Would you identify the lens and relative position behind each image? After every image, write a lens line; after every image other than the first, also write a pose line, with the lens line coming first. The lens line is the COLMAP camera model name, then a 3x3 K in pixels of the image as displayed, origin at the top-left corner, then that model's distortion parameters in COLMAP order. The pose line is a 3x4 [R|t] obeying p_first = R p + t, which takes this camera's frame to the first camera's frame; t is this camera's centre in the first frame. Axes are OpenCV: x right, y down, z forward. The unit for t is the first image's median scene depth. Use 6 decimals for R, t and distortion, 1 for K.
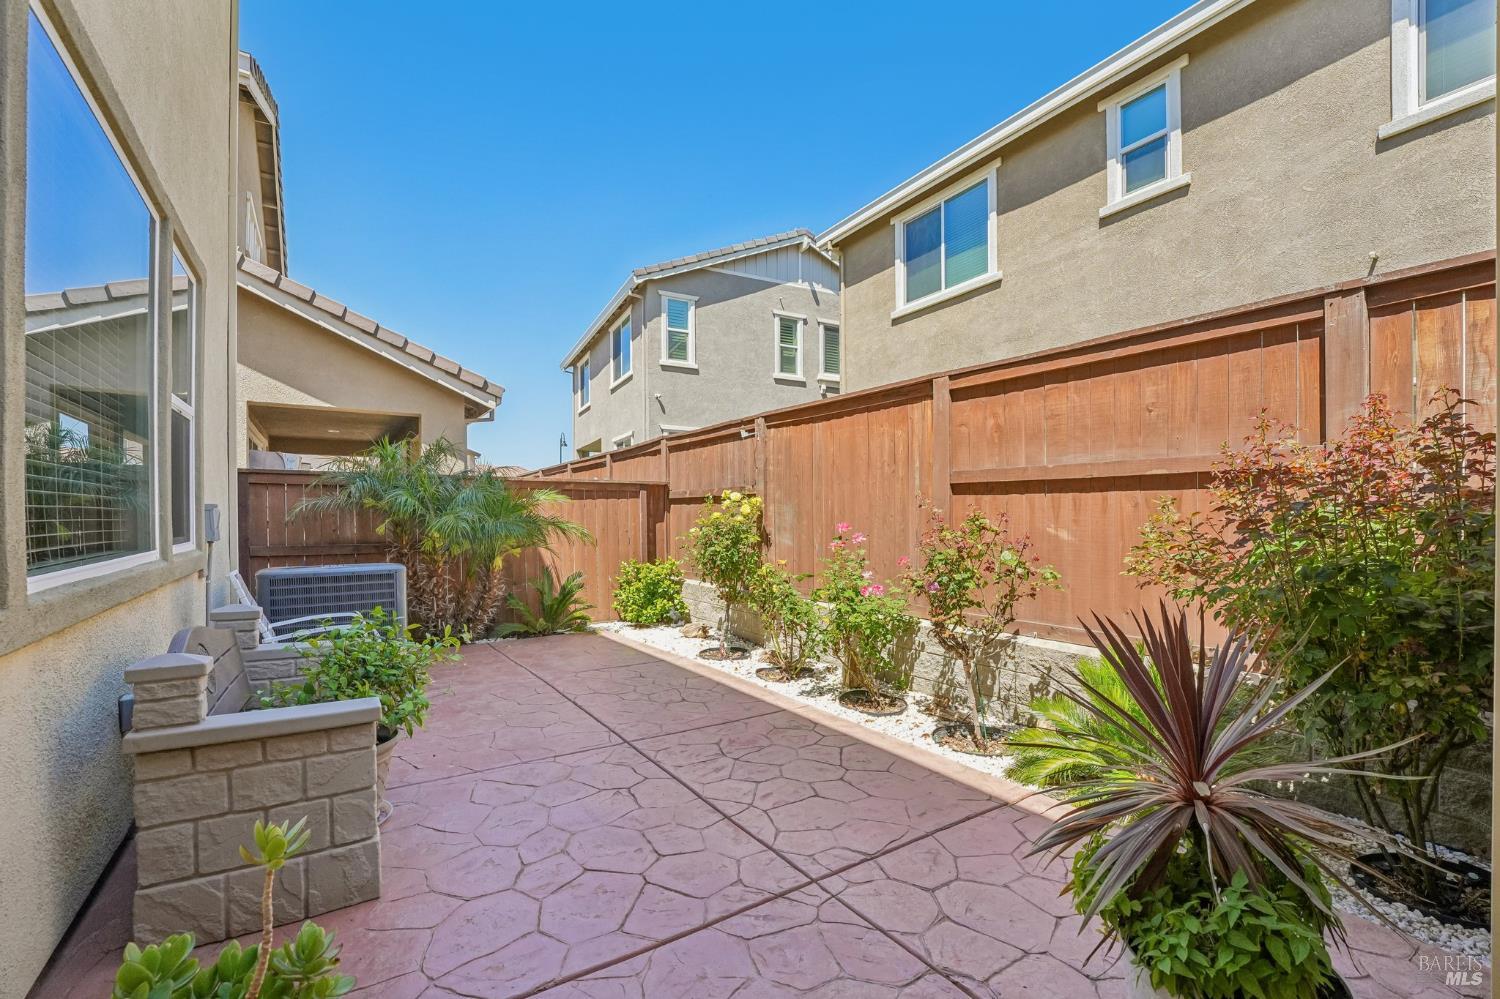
lens RADIAL K [[615.8, 0, 751.6], [0, 615.8, 524.7], [0, 0, 1]] dist [-0.026550, 0.001203]
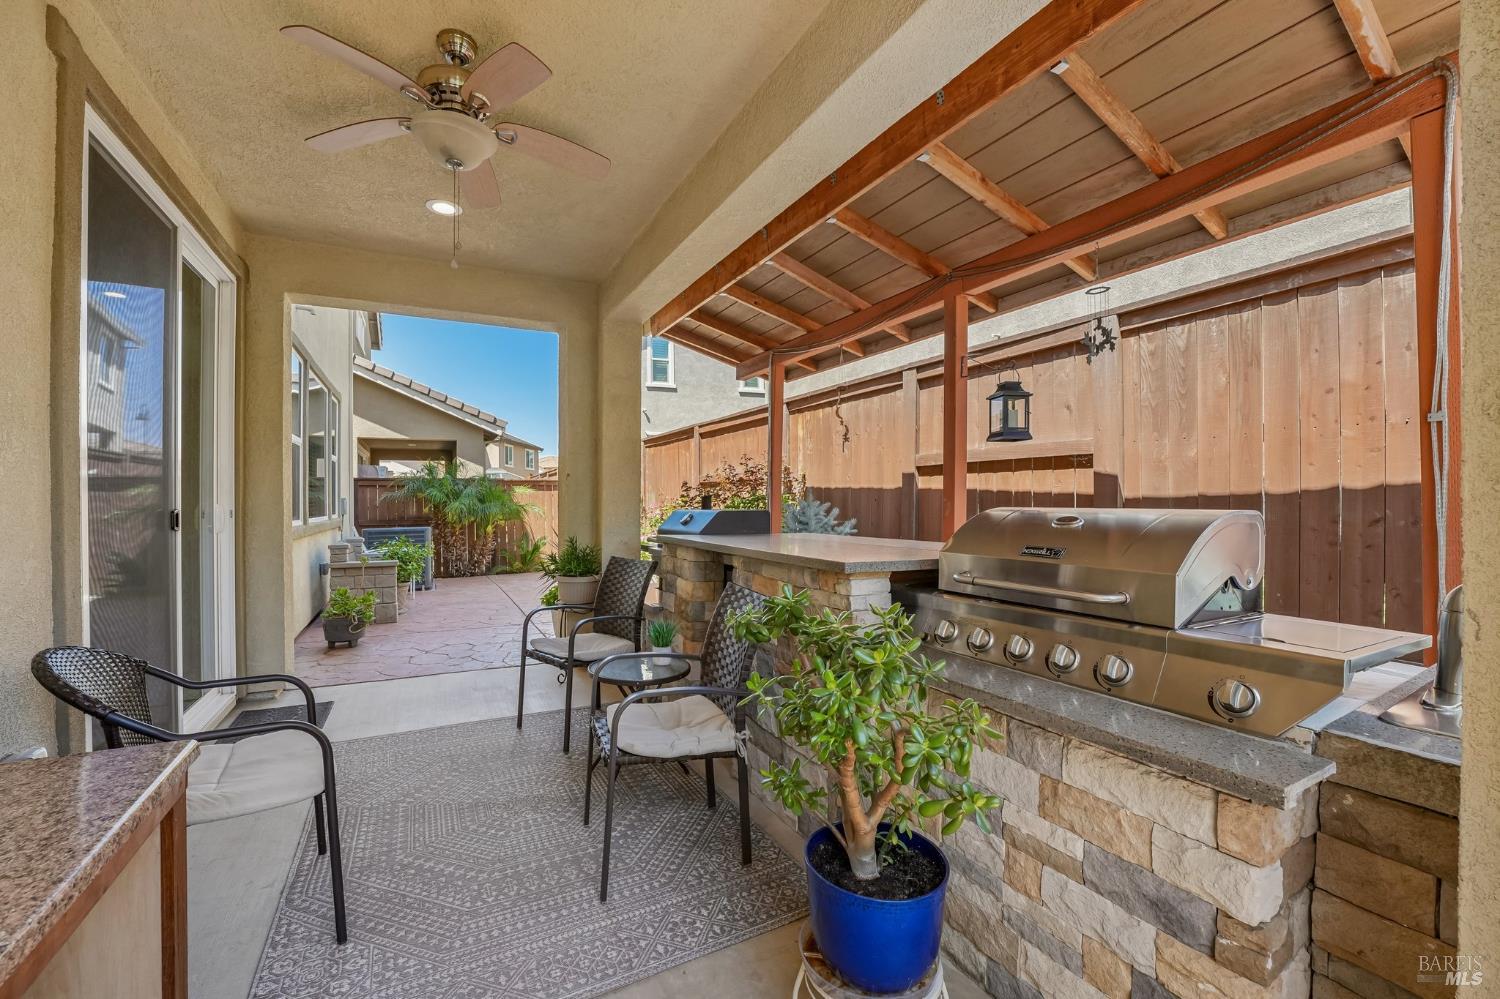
lens RADIAL K [[615.8, 0, 748.2], [0, 615.8, 498.7], [0, 0, 1]] dist [-0.026550, 0.001203]
pose [[0.992506, -0.009083, -0.121860, 0.493827], [0.006952, 0.999816, -0.017901, 0.011279], [0.122000, 0.016920, 0.992386, -0.601873]]
